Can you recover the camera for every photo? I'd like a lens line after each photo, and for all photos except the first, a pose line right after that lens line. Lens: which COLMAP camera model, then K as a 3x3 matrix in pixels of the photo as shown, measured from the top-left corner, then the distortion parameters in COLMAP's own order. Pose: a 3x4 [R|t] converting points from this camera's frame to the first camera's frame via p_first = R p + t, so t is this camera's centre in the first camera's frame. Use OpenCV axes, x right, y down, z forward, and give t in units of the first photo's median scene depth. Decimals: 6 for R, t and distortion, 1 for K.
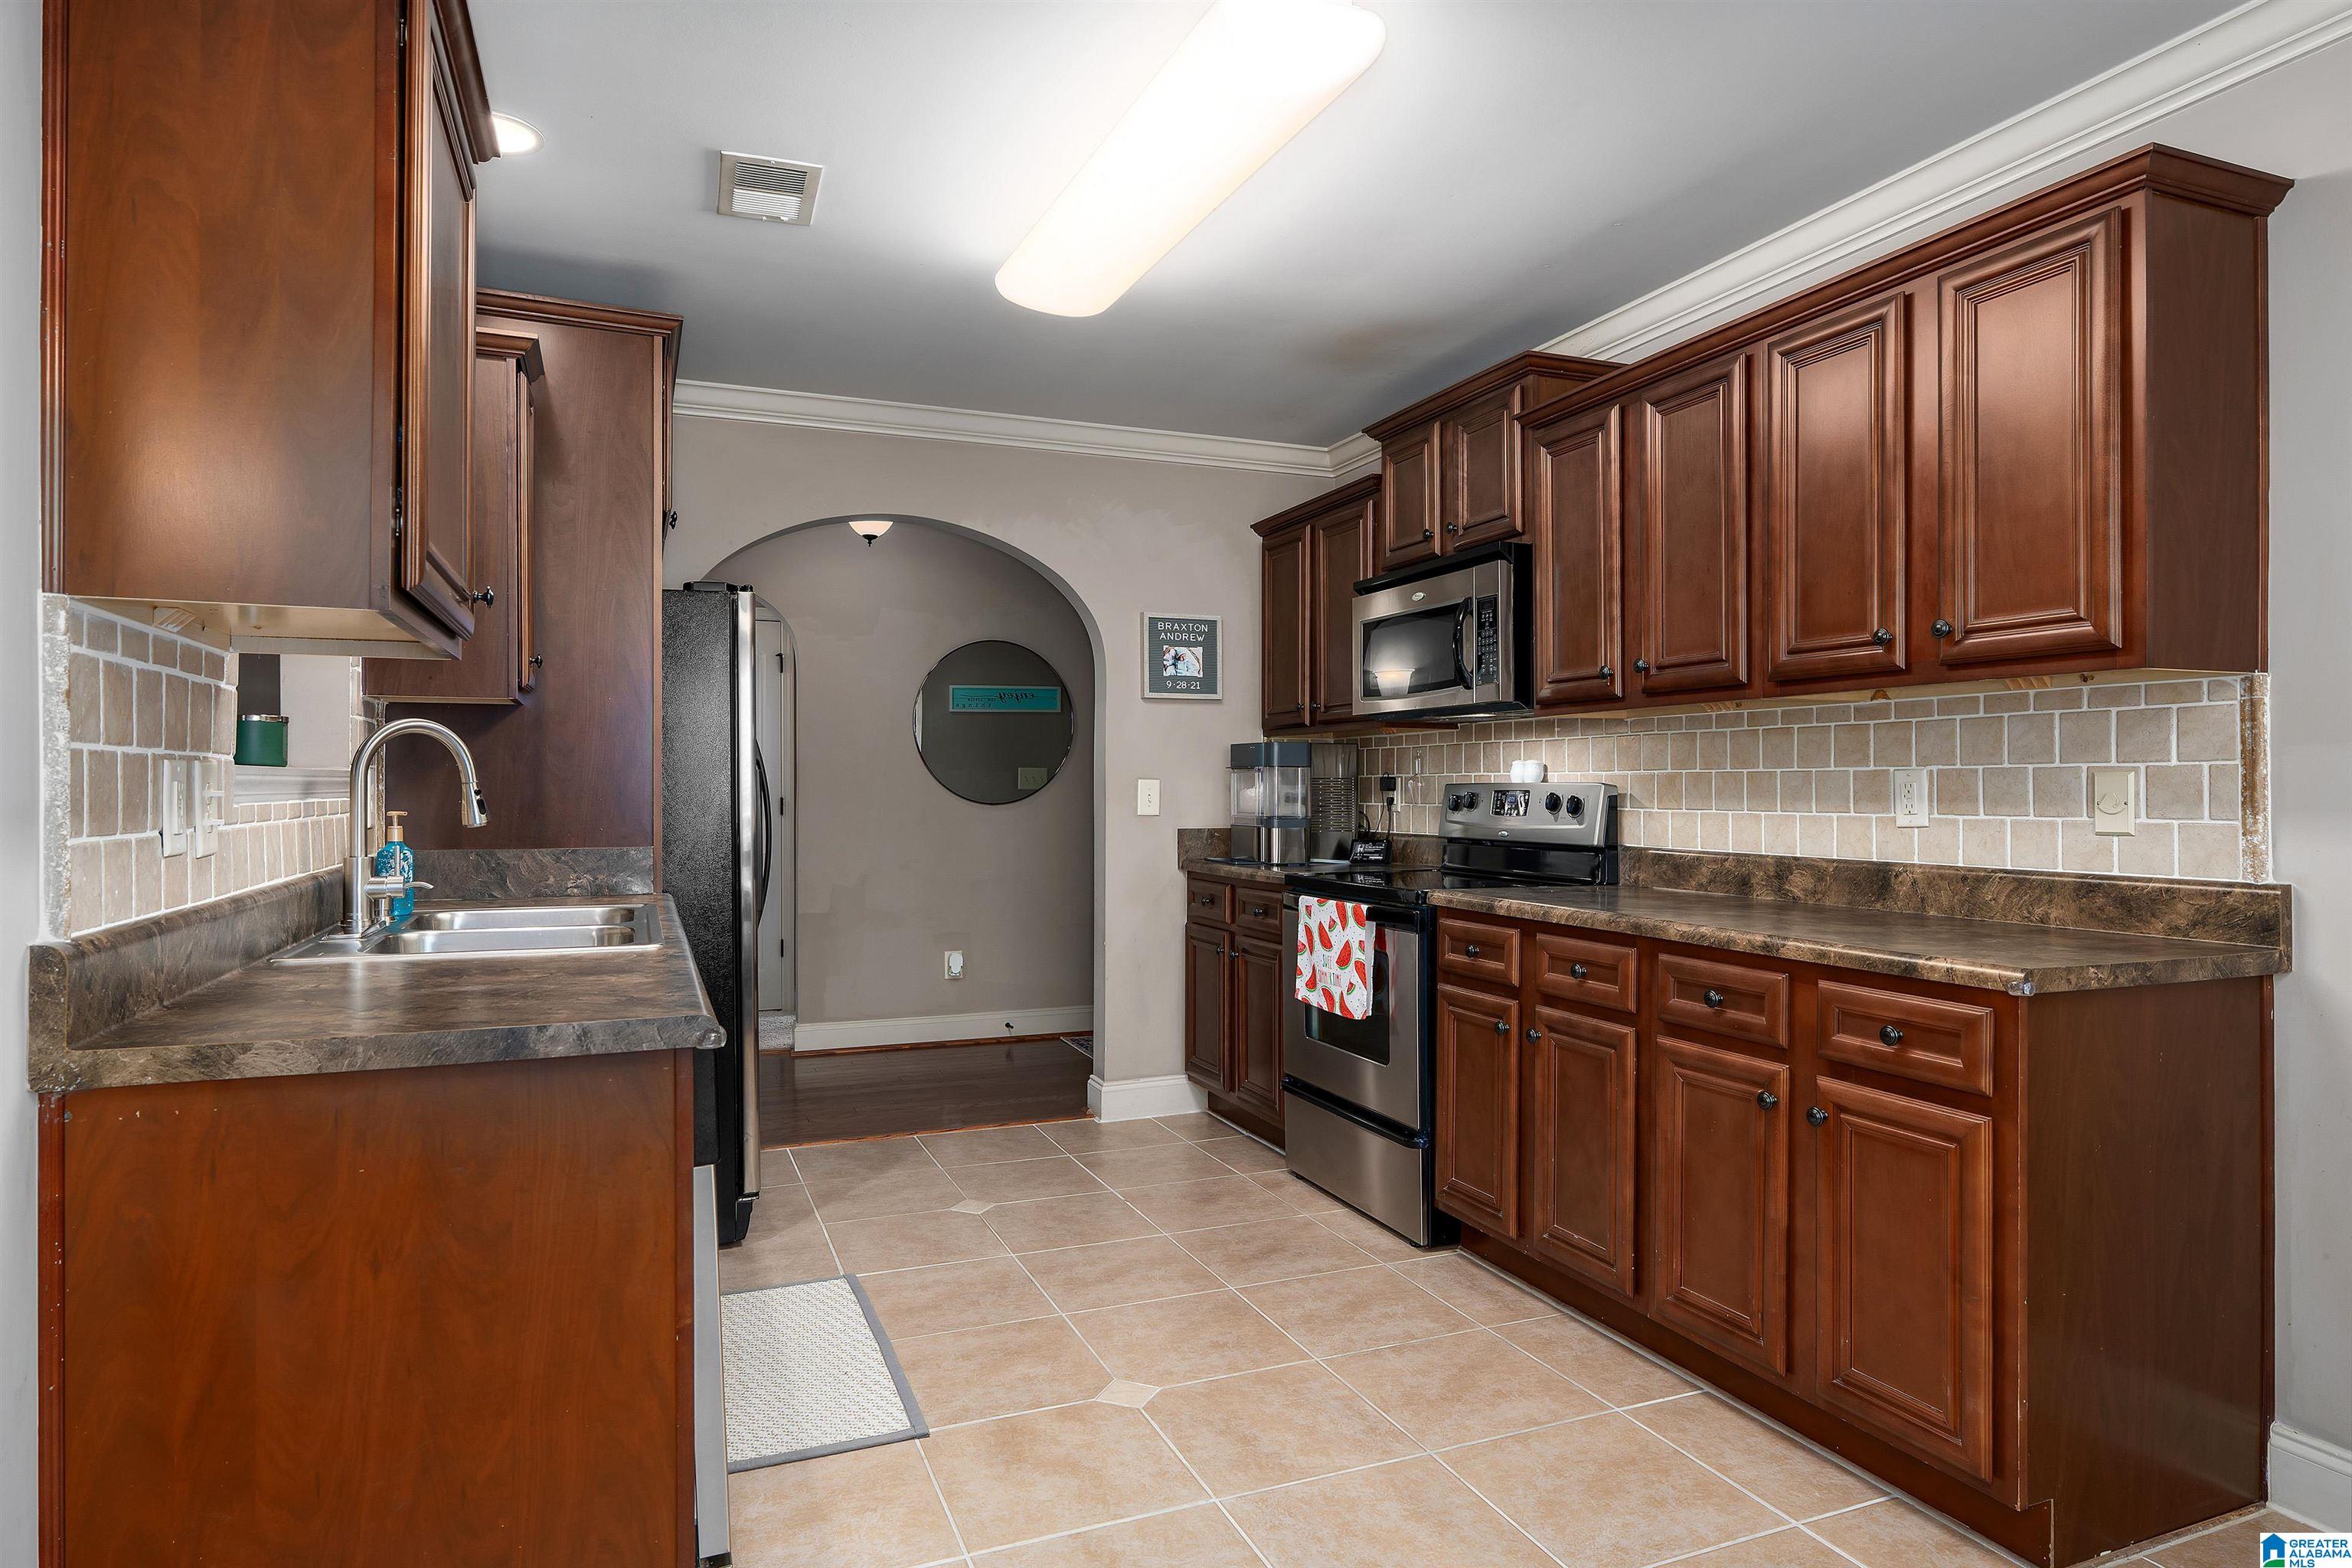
lens RADIAL K [[1337.0, 0, 1176.0], [0, 1337.0, 784.0], [0, 0, 1]] dist [-0.003405, 0.000011]
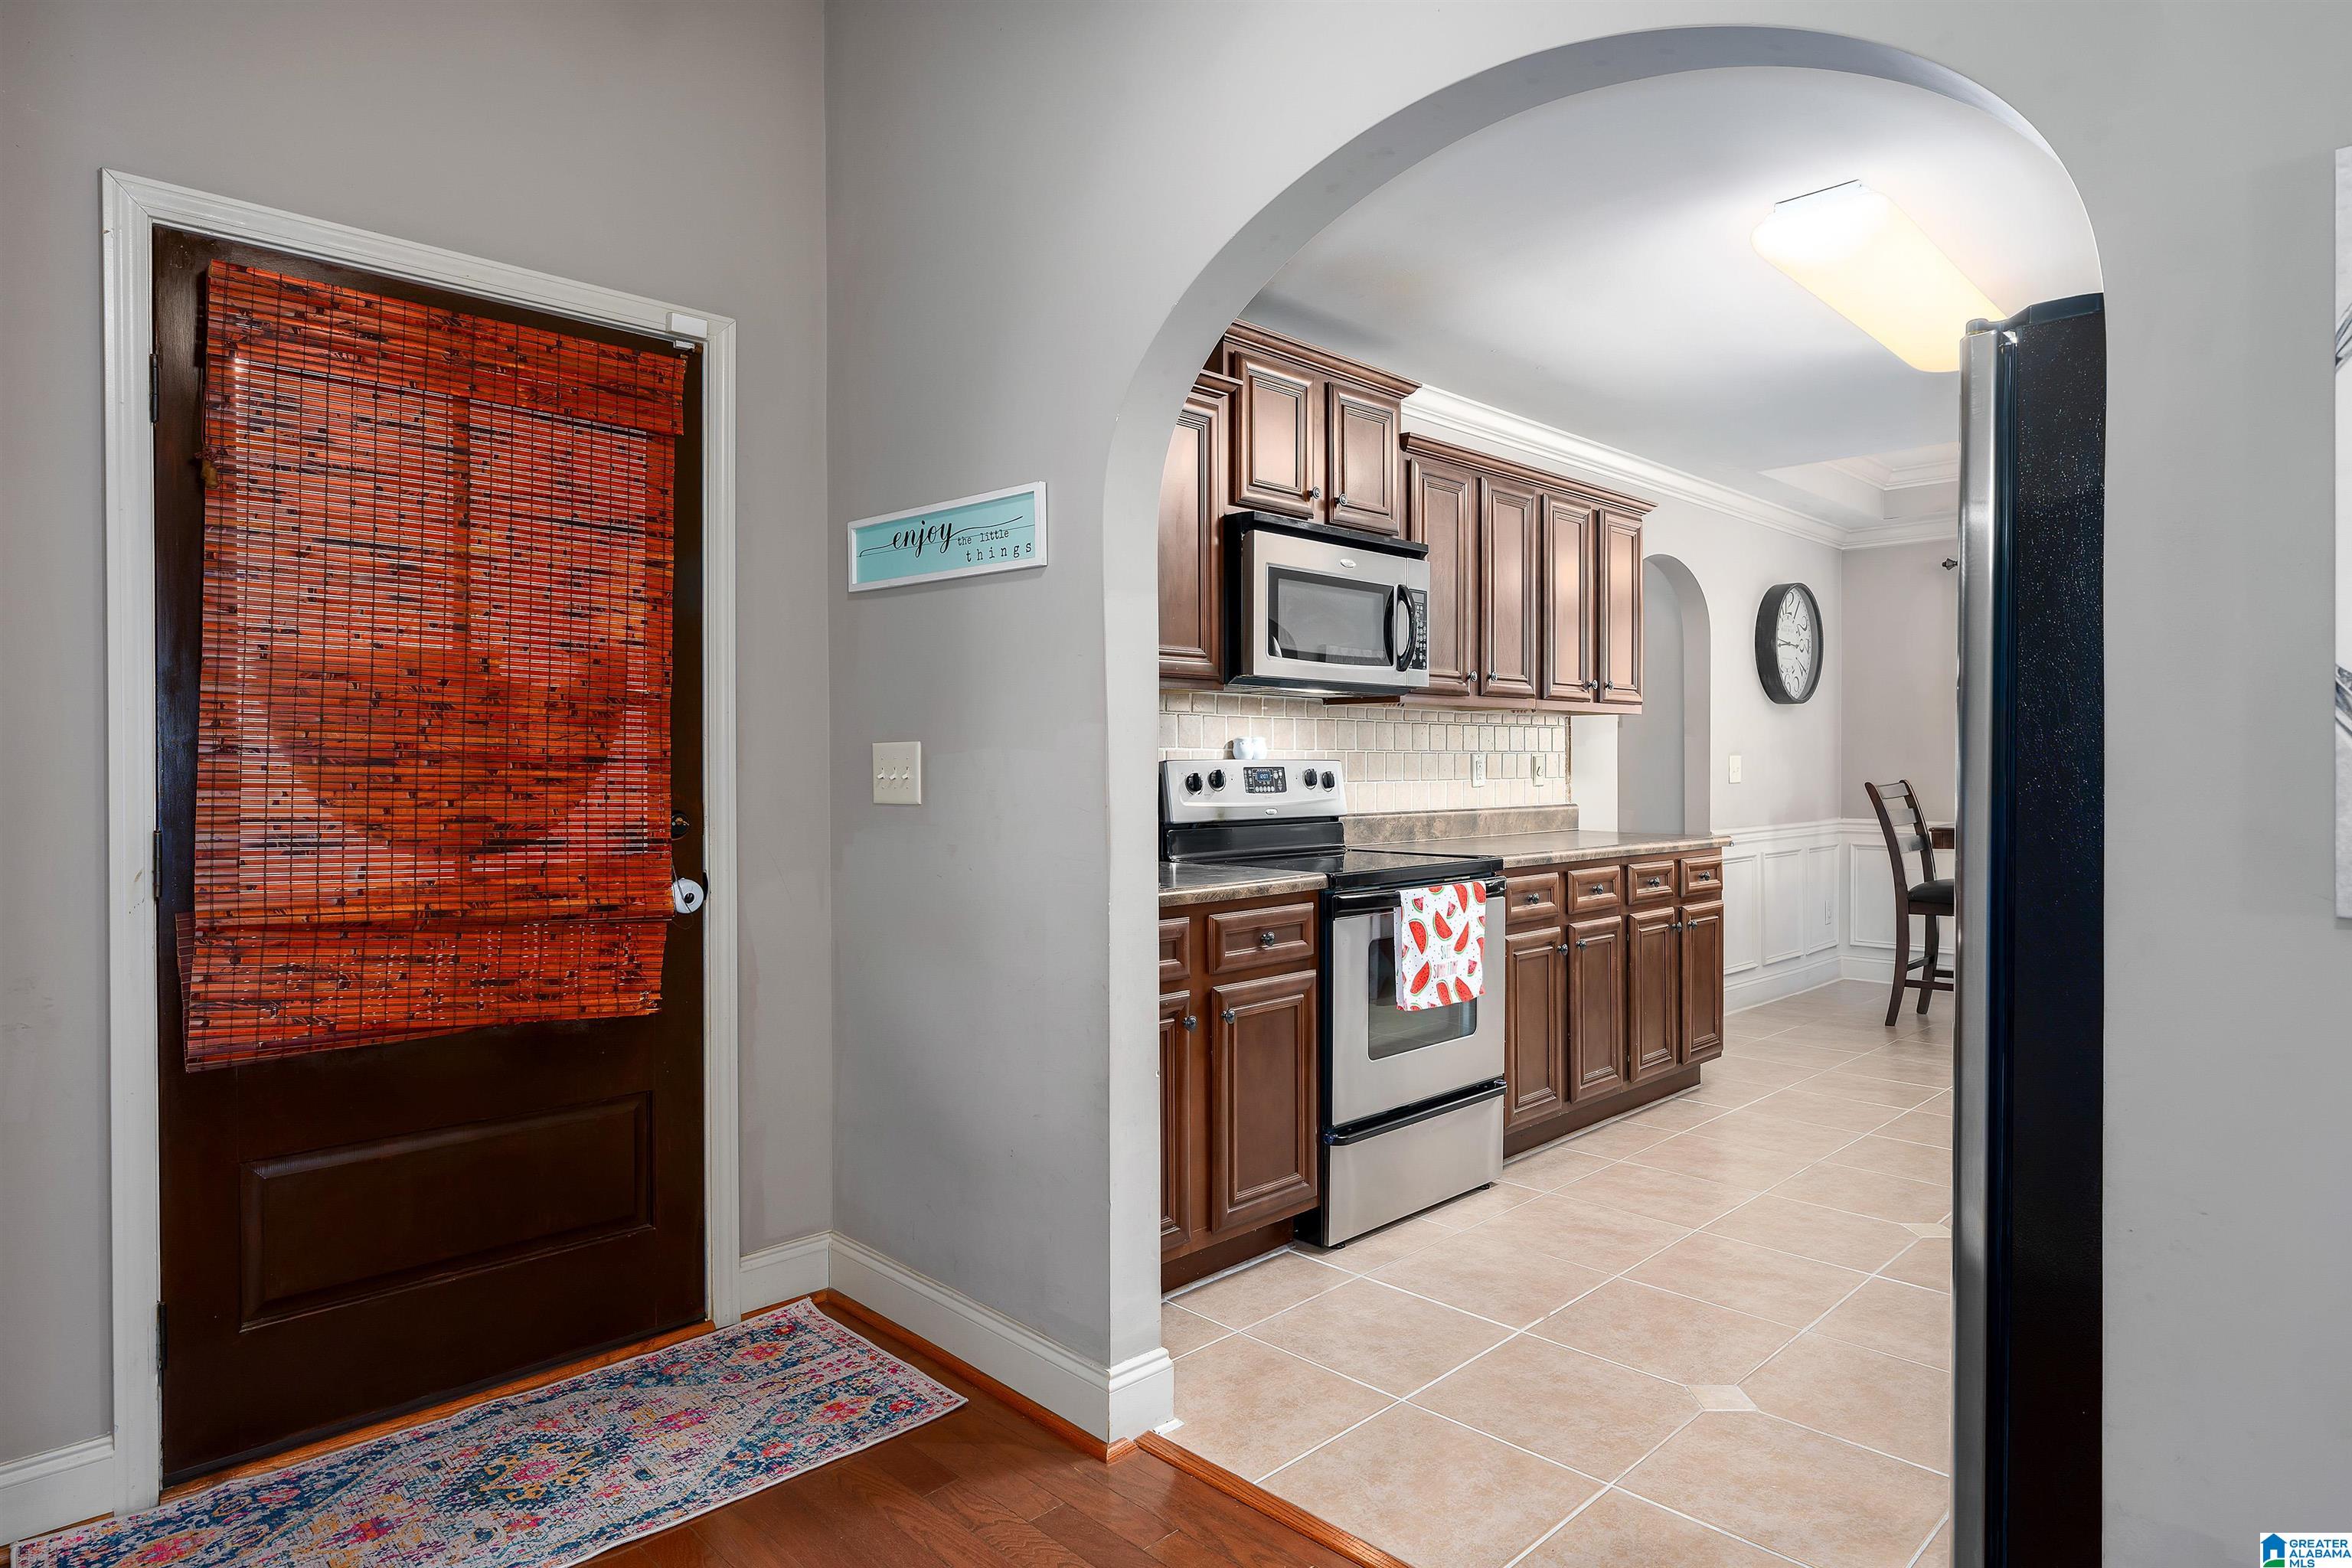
lens RADIAL K [[1323.6, 0, 1170.2], [0, 1323.6, 757.0], [0, 0, 1]] dist [0.001083, -0.000156]
pose [[-0.374716, 0.001578, 0.927138, -0.679324], [-0.004965, 0.999981, -0.003708, 0.001658], [-0.927126, -0.005992, -0.374701, 1.545704]]
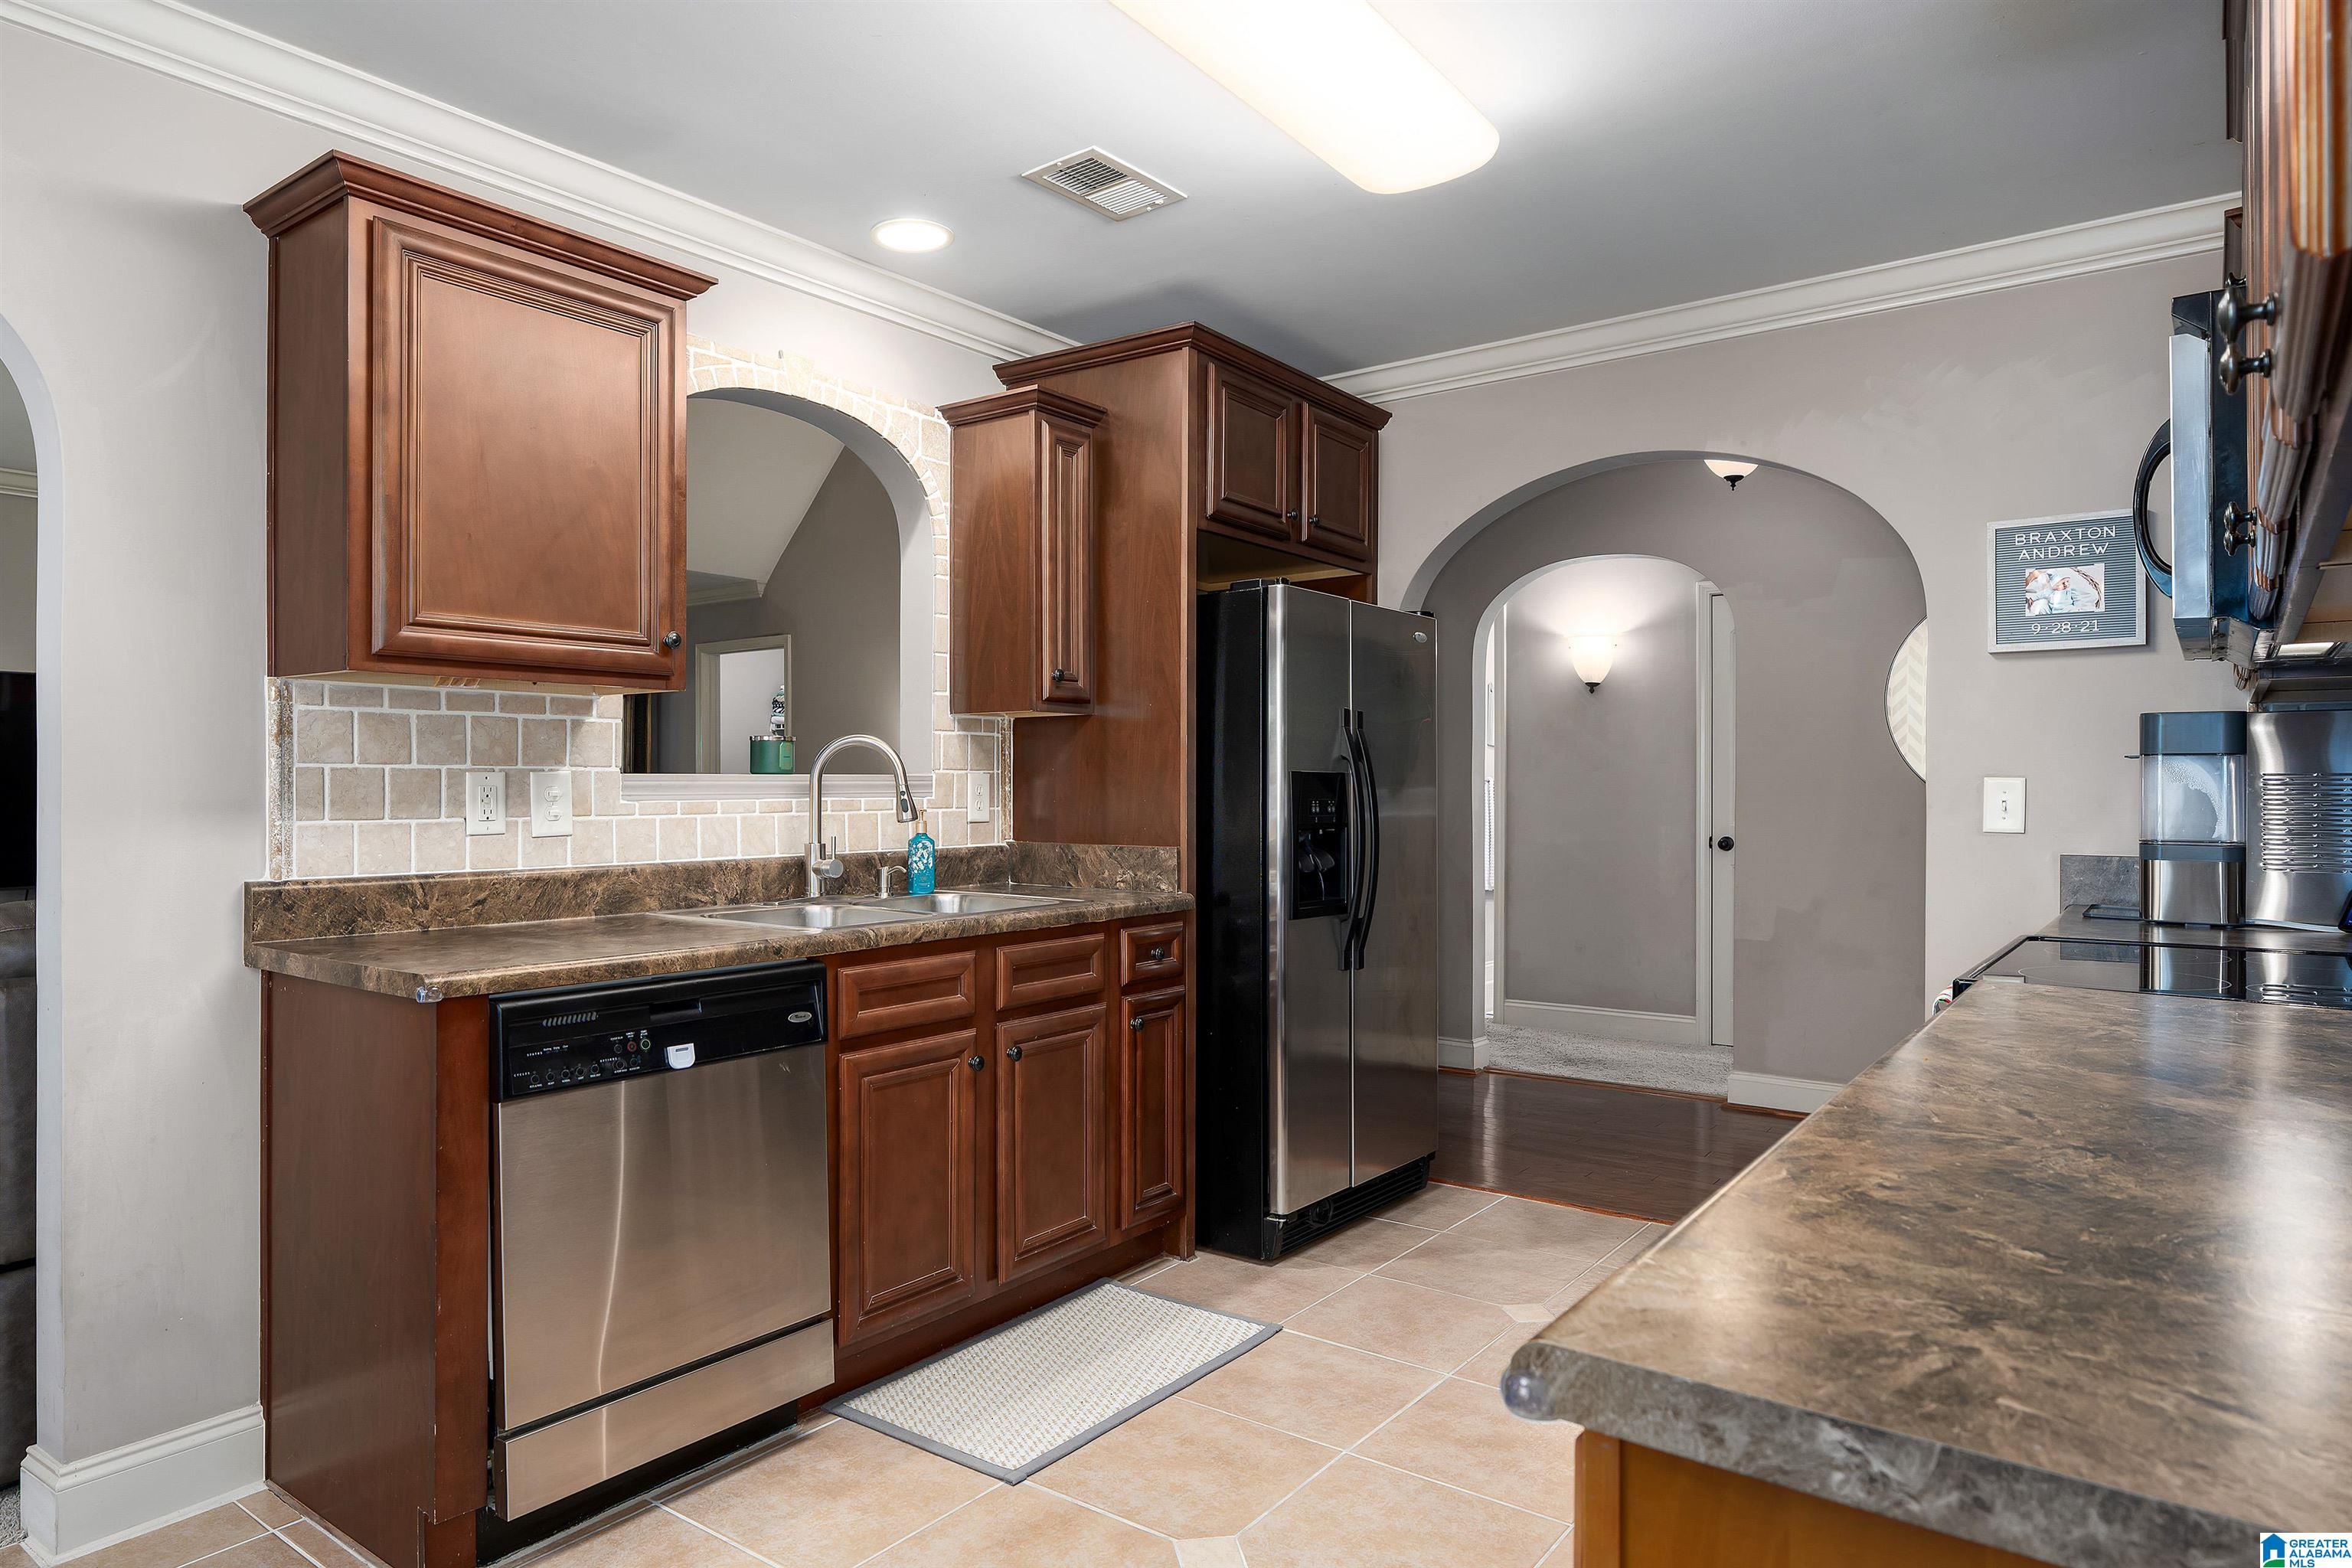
lens RADIAL K [[1408.3, 0, 1176.0], [0, 1408.3, 784.0], [0, 0, 1]] dist [-0.009798, -0.001646]
pose [[0.511857, -0.002719, -0.859066, 0.474347], [0.002089, 0.999996, -0.001920, 0.000597], [0.859068, -0.000812, 0.511861, 0.394951]]
